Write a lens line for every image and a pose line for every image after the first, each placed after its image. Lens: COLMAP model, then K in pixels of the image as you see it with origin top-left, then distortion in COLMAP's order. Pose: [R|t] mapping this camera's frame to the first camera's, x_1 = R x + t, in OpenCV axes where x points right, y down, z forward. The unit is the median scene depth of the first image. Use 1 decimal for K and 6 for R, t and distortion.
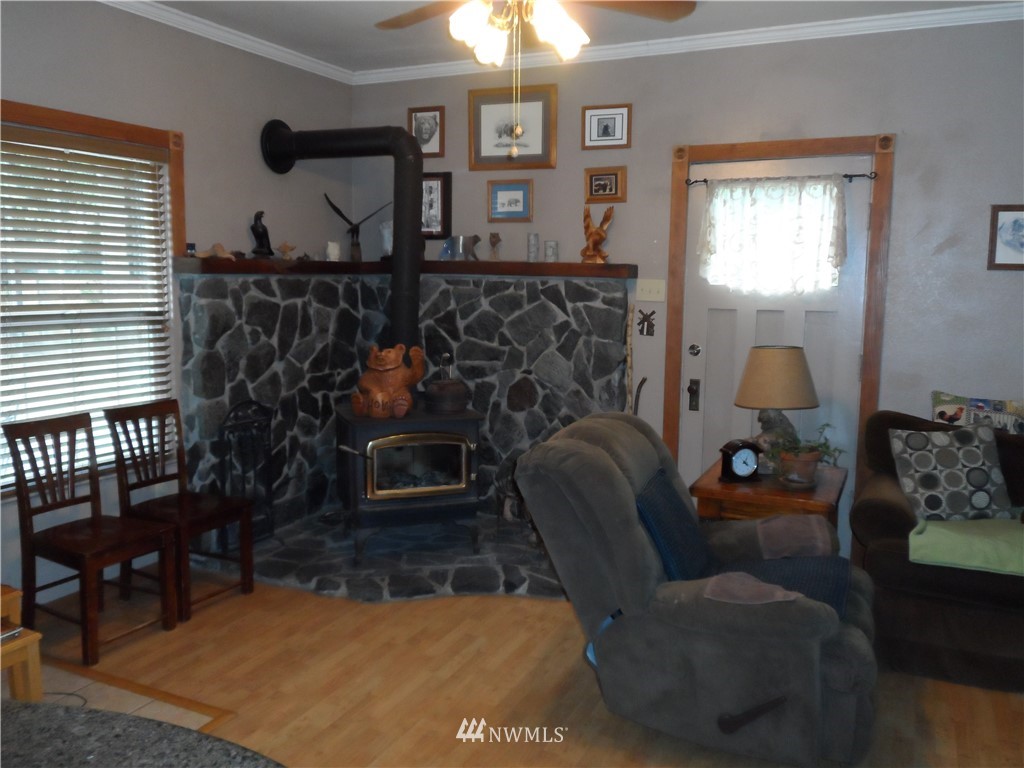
lens RADIAL K [[844.8, 0, 510.2], [0, 844.8, 383.5], [0, 0, 1]] dist [0.009438, -0.021682]
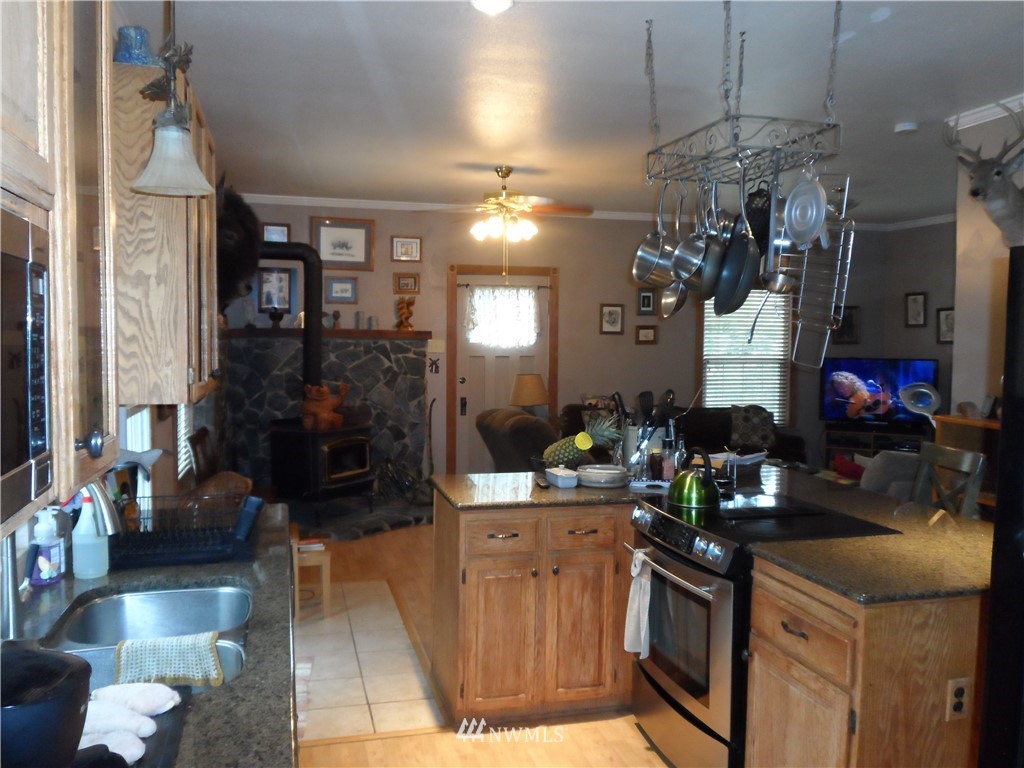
lens RADIAL K [[844.8, 0, 506.5], [0, 844.8, 387.3], [0, 0, 1]] dist [0.009438, -0.021682]
pose [[0.766486, -0.042972, 0.640822, -0.806982], [0.085969, 0.995645, -0.036063, 0.043875], [-0.636482, 0.082732, 0.766842, -0.374921]]
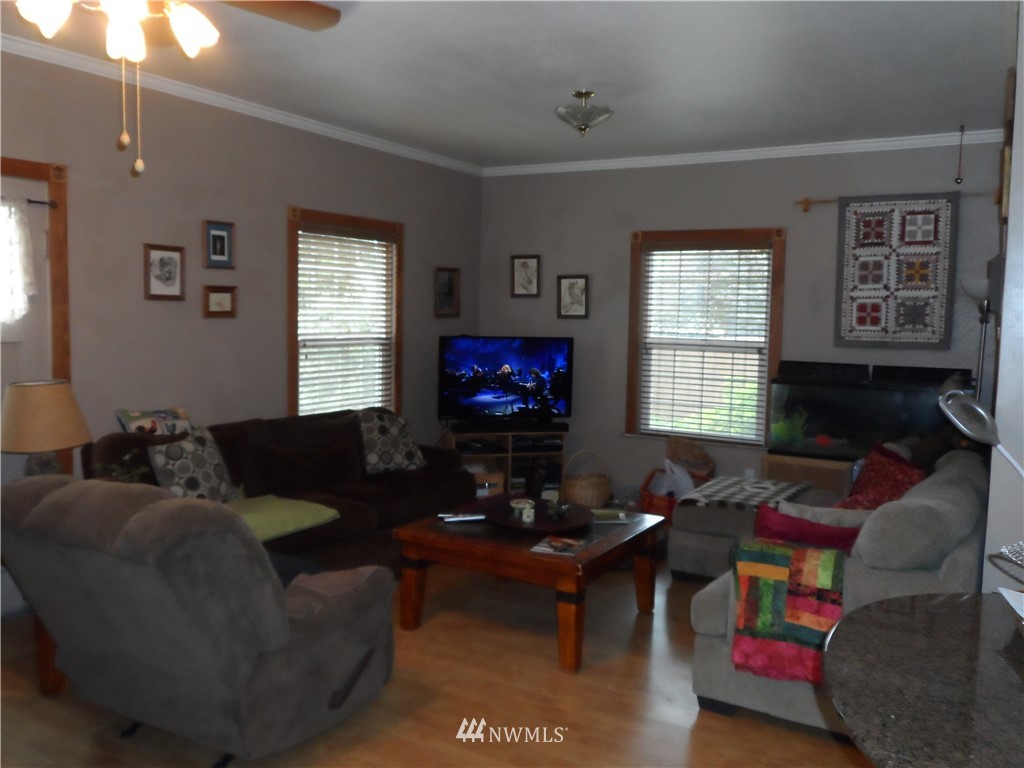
lens RADIAL K [[844.8, 0, 509.1], [0, 844.8, 382.3], [0, 0, 1]] dist [0.009438, -0.021682]
pose [[0.101029, -0.089114, 0.990884, -0.451807], [0.116455, 0.990193, 0.077178, -0.045628], [-0.988044, 0.107596, 0.110416, 0.334023]]
